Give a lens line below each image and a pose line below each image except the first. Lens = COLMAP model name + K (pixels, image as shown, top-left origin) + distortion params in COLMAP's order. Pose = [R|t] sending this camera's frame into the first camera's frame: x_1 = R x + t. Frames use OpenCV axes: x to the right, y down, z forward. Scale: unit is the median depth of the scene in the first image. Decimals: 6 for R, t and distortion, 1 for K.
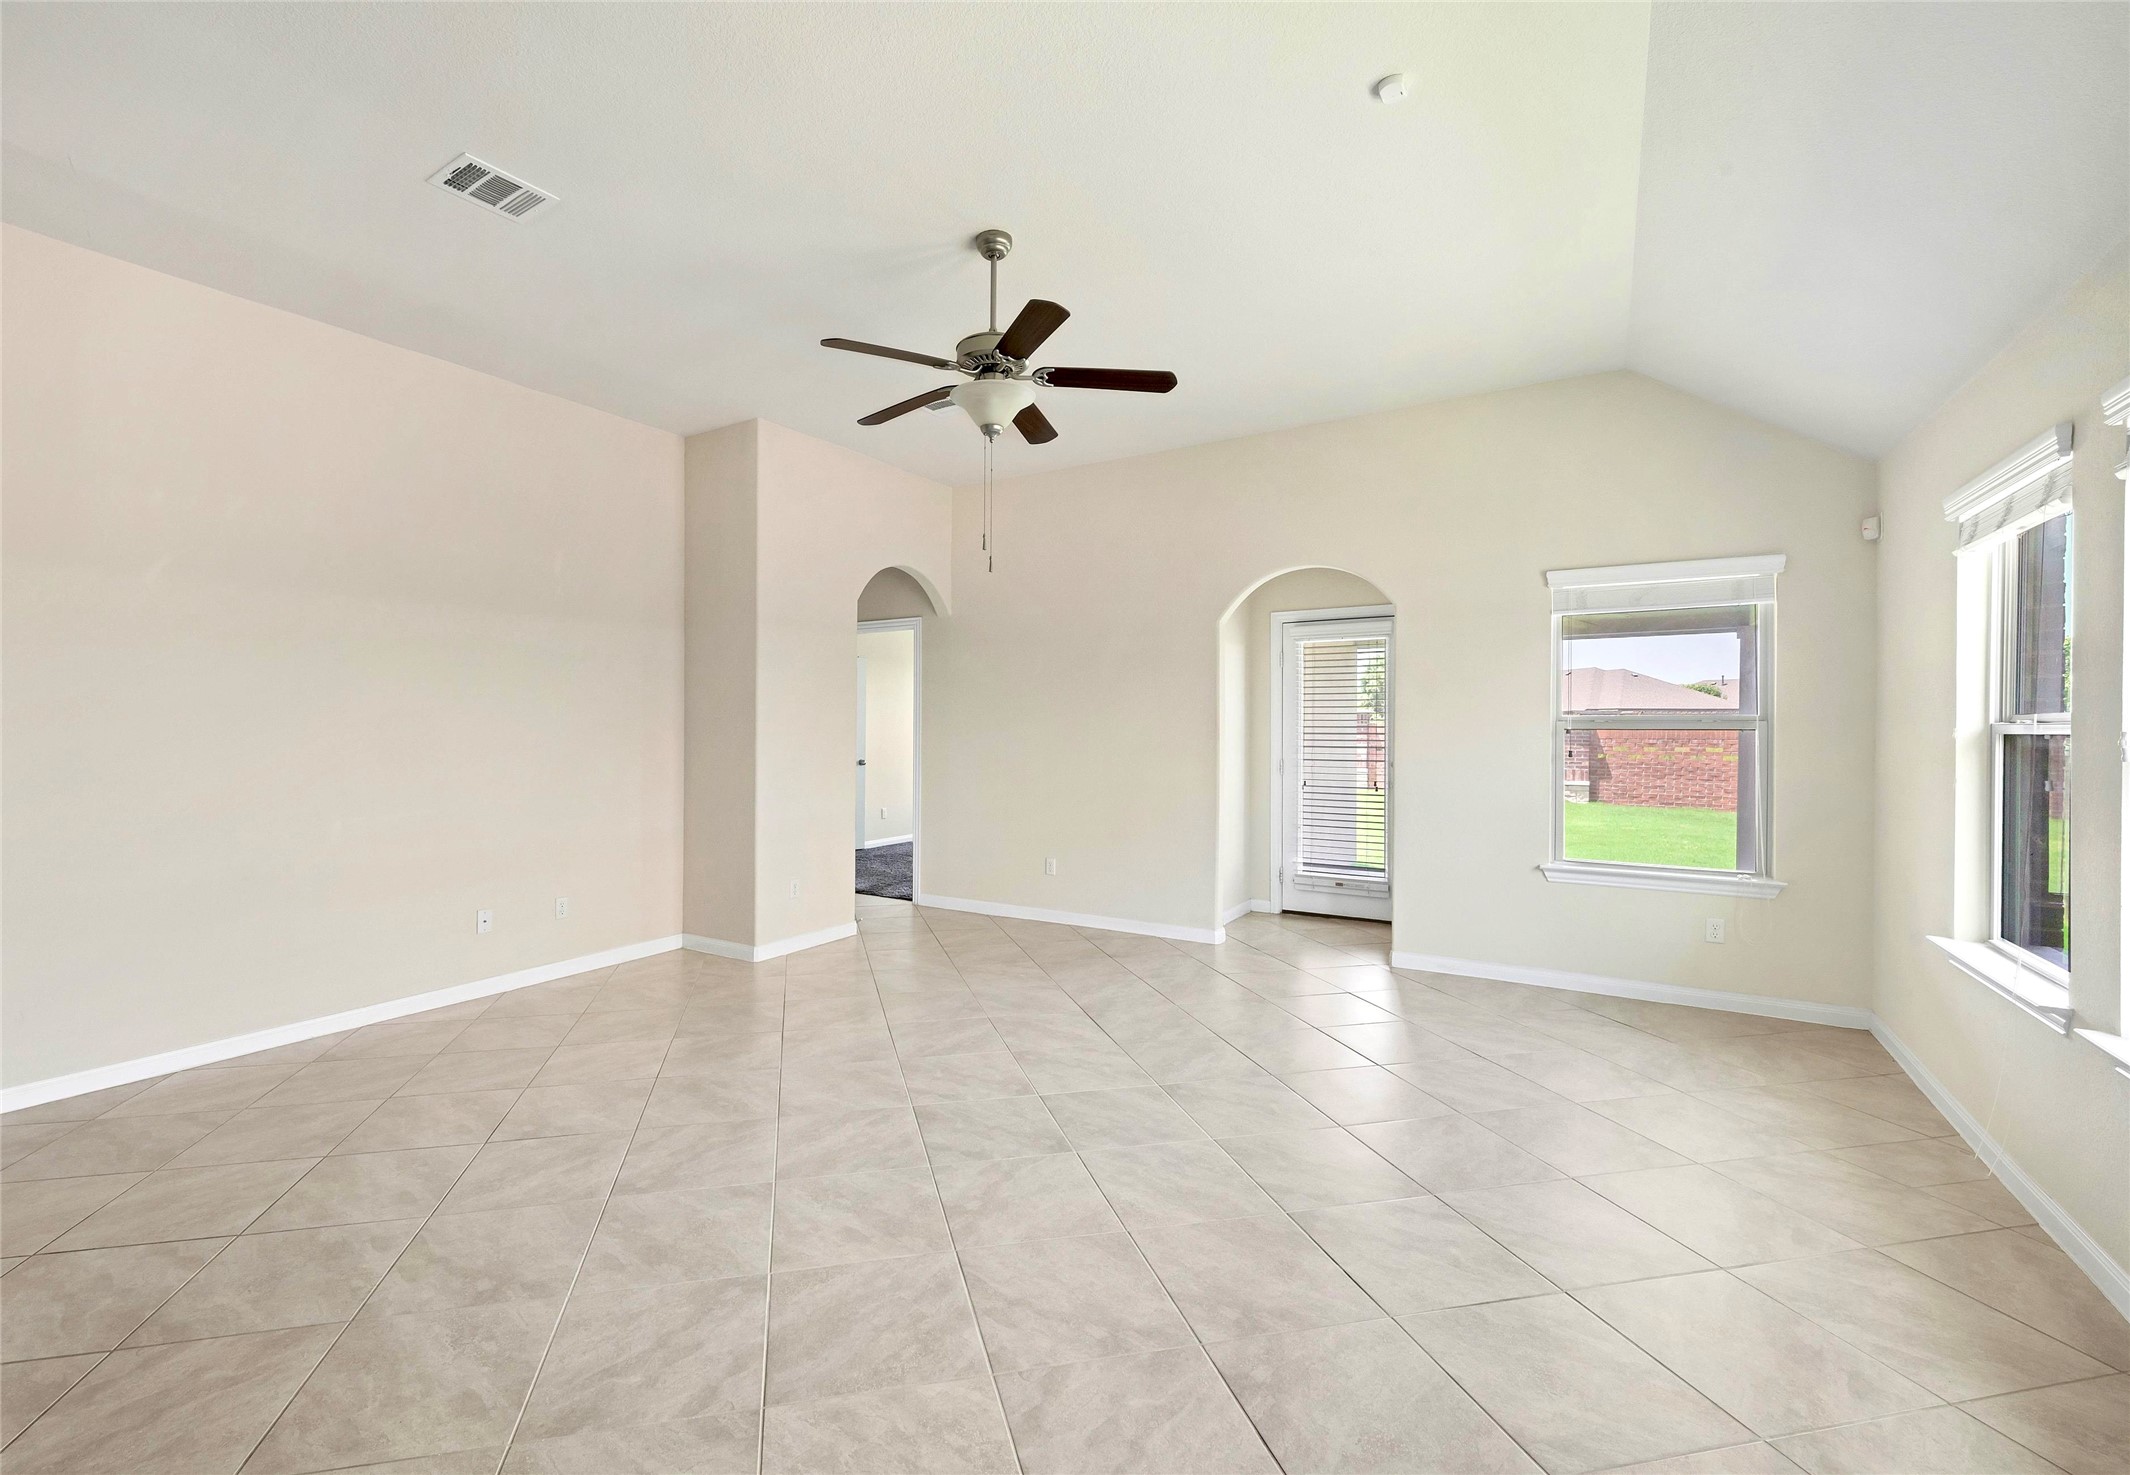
lens RADIAL K [[940.0, 0, 971.0], [0, 940.0, 730.3], [0, 0, 1]] dist [0.002637, 0.000220]
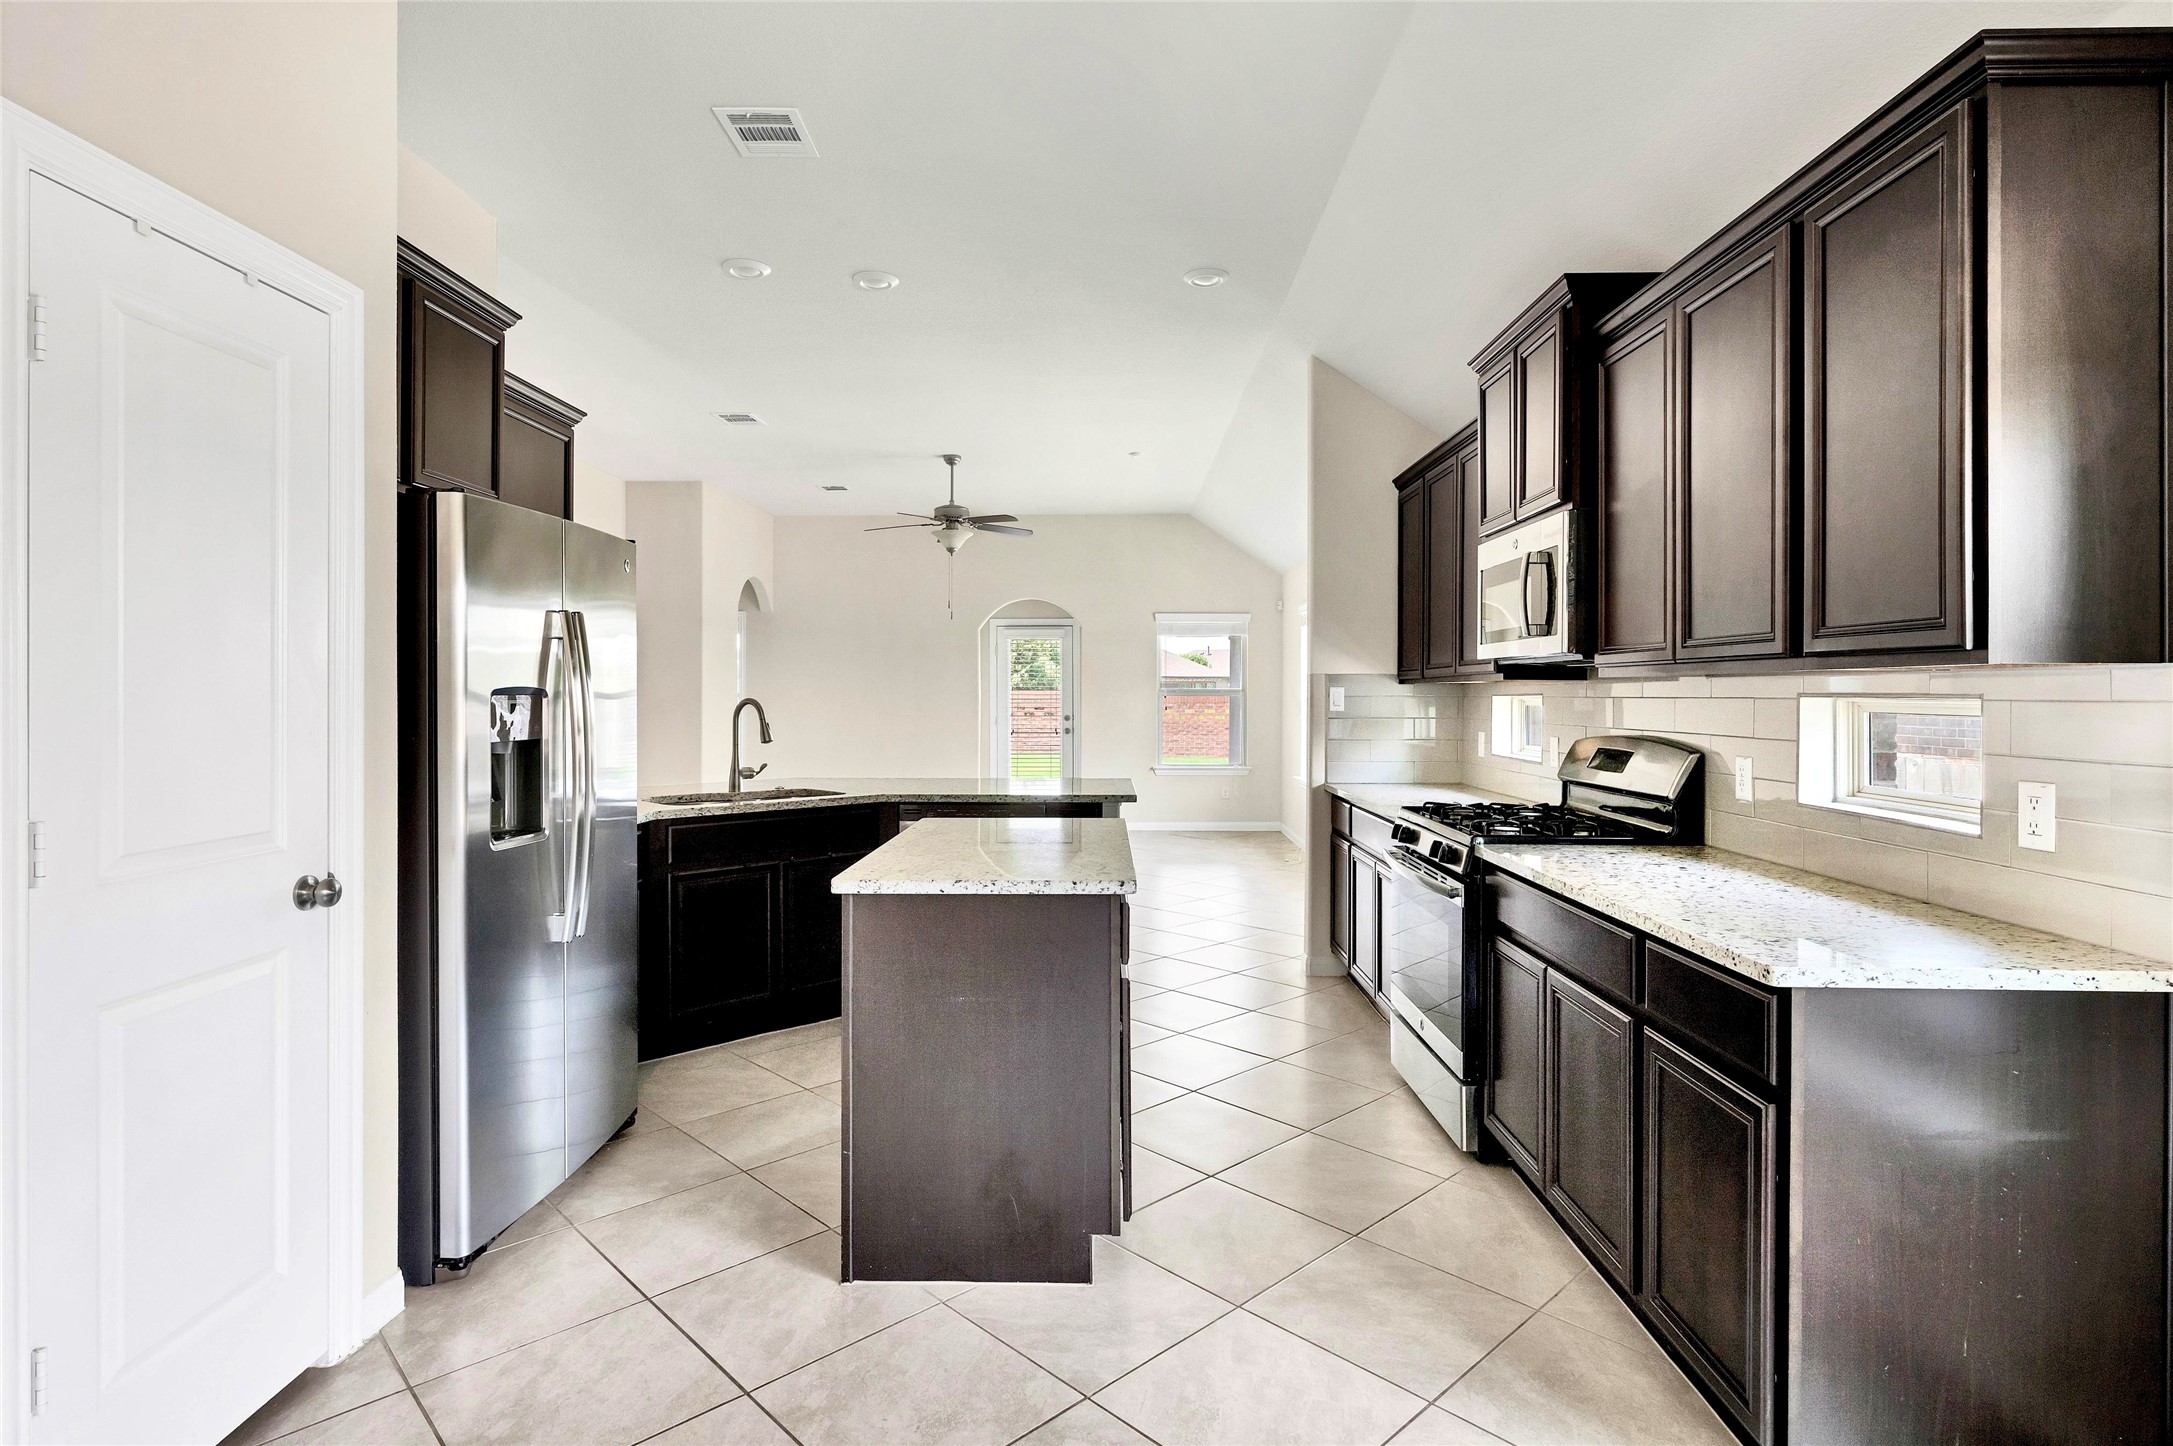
lens RADIAL K [[1125.9, 0, 1087.4], [0, 1125.9, 689.0], [0, 0, 1]] dist [-0.000592, -0.000763]
pose [[0.842965, 0.001758, 0.537966, -0.647157], [0.001752, 0.999980, -0.006013, -0.002451], [-0.537966, 0.006012, 0.842945, -0.752344]]
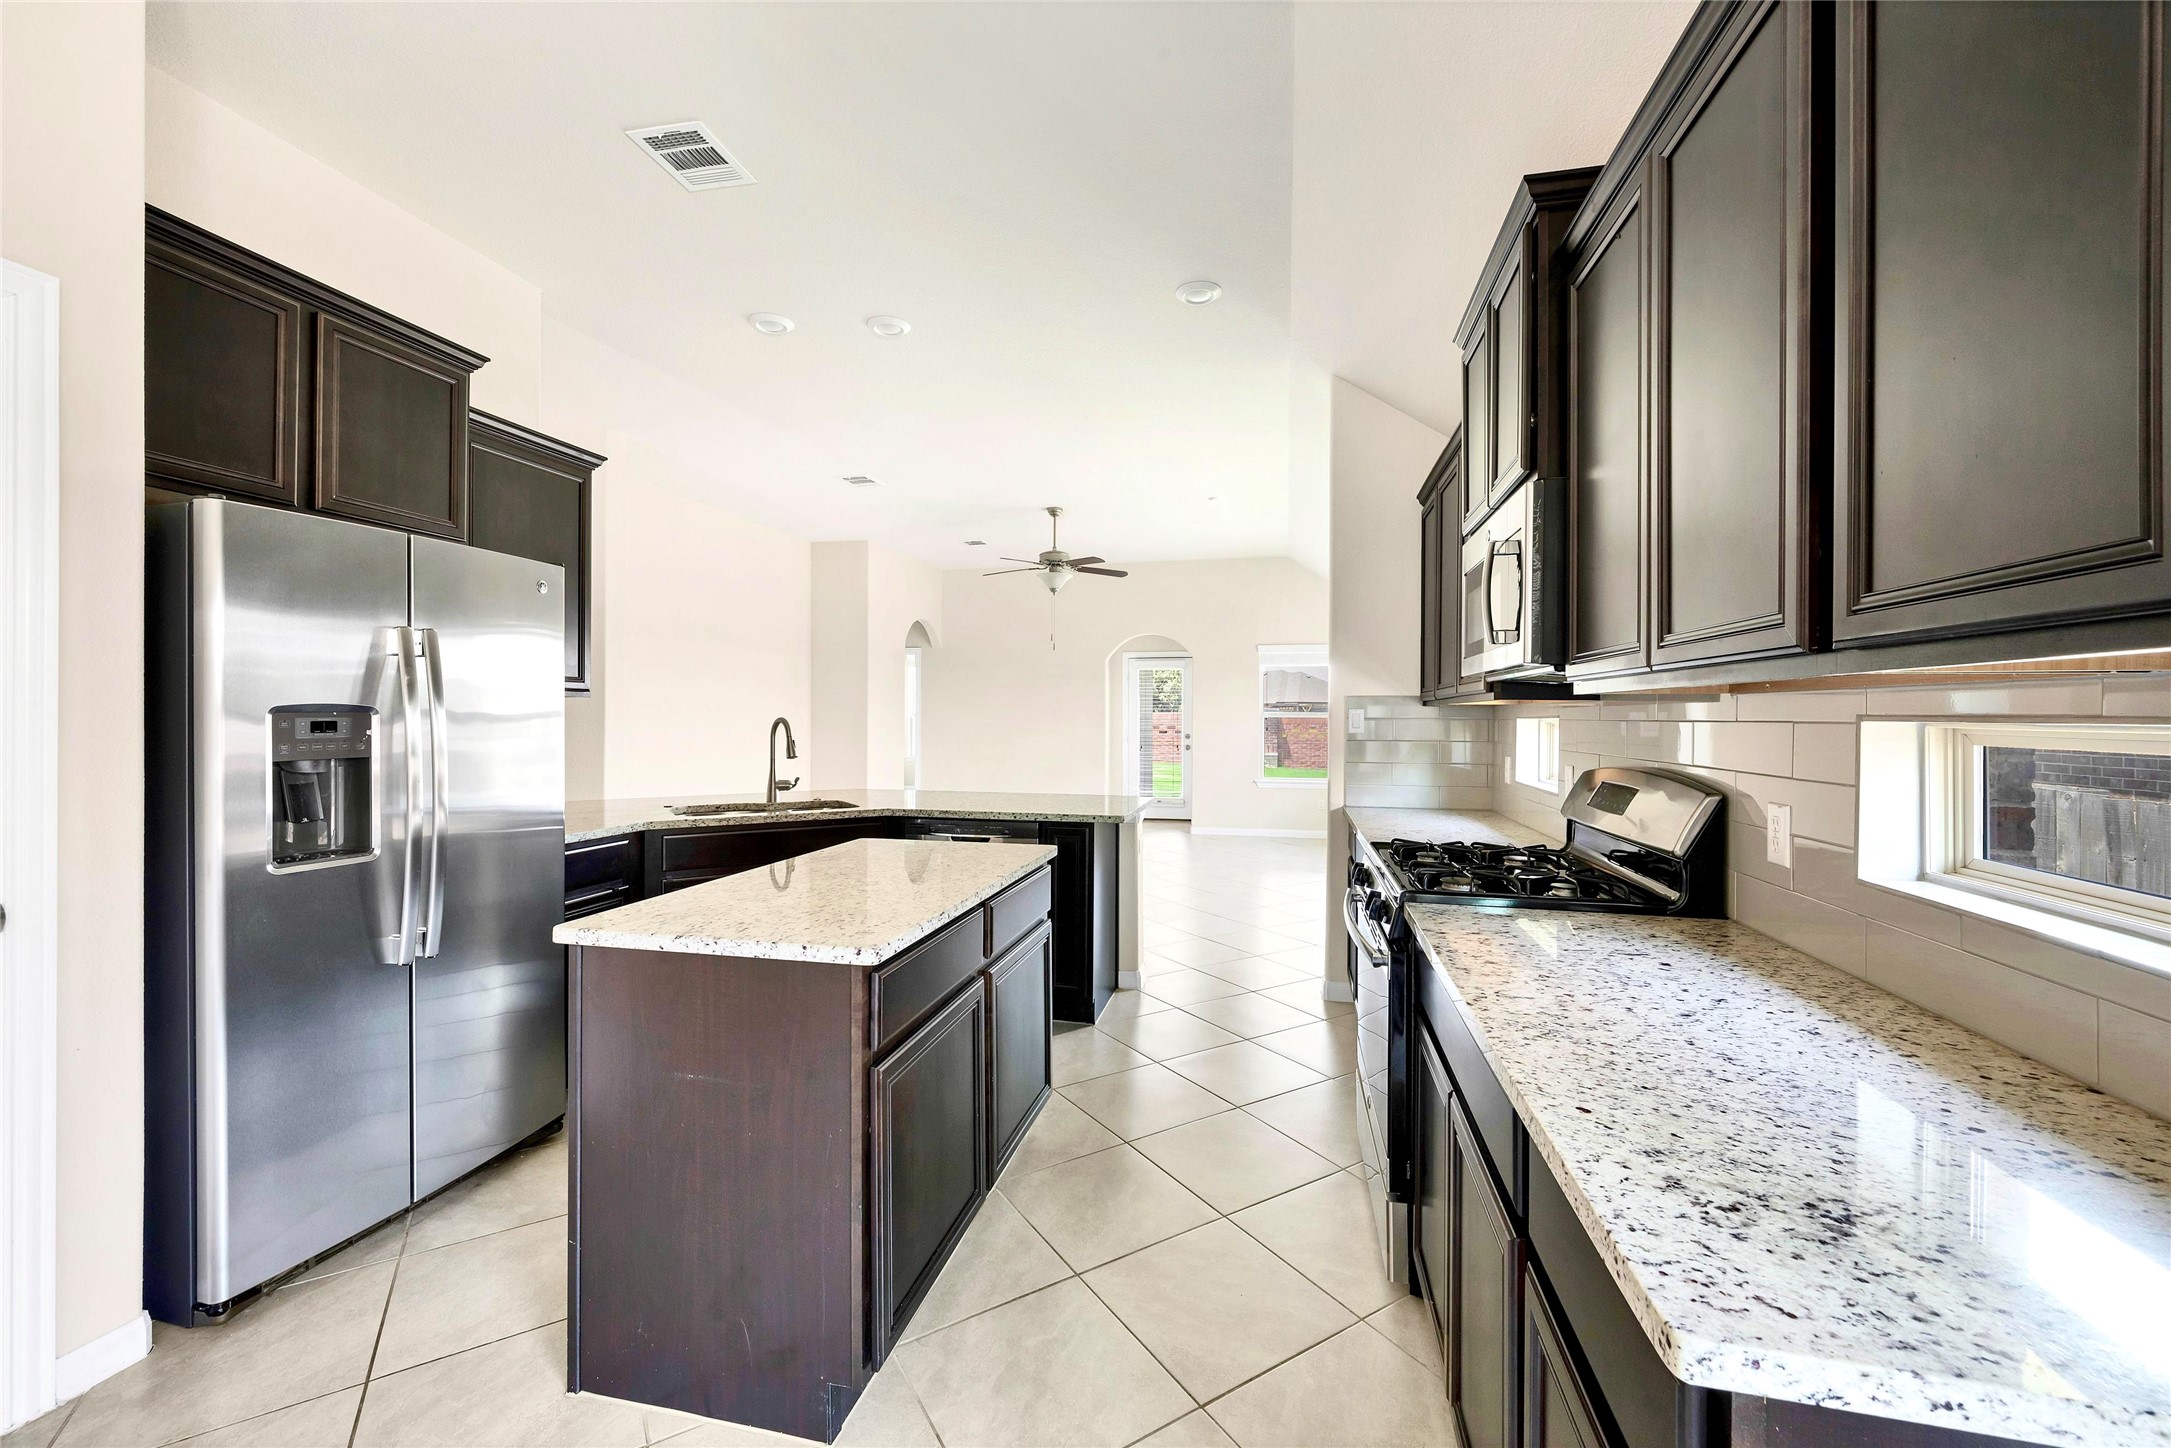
lens RADIAL K [[880.5, 0, 1081.8], [0, 880.5, 711.7], [0, 0, 1]] dist [0.000772, 0.000757]
pose [[0.935248, 0.004644, 0.353962, -0.428323], [-0.002521, 0.999976, -0.006459, -0.001707], [-0.353984, 0.005149, 0.935237, -0.667288]]
